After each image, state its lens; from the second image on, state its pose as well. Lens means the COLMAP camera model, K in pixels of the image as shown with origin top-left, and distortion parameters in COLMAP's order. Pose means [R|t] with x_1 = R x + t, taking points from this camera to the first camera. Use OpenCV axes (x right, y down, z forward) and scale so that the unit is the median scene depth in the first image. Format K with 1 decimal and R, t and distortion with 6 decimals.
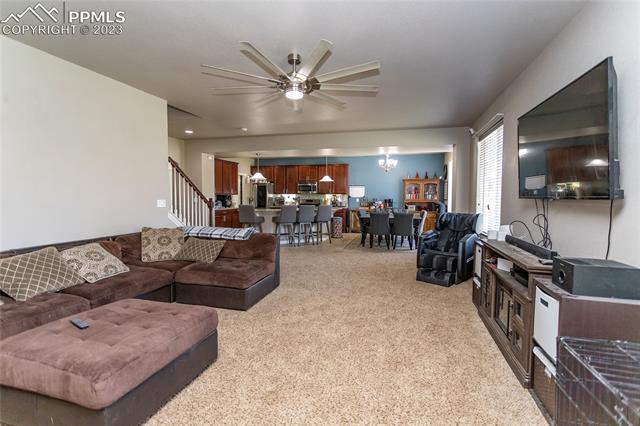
lens RADIAL K [[304.5, 0, 316.0], [0, 304.5, 201.8], [0, 0, 1]] dist [0.000307, 0.000383]
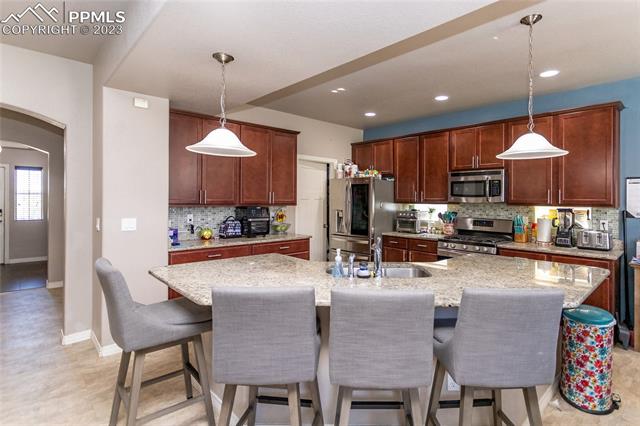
lens RADIAL K [[327.6, 0, 345.8], [0, 327.6, 196.7], [0, 0, 1]] dist [-0.001701, 0.000279]
pose [[0.872672, -0.001622, -0.488304, 0.028052], [-0.012139, 0.999613, -0.025015, -0.023803], [0.488156, 0.027757, 0.872315, 0.597949]]
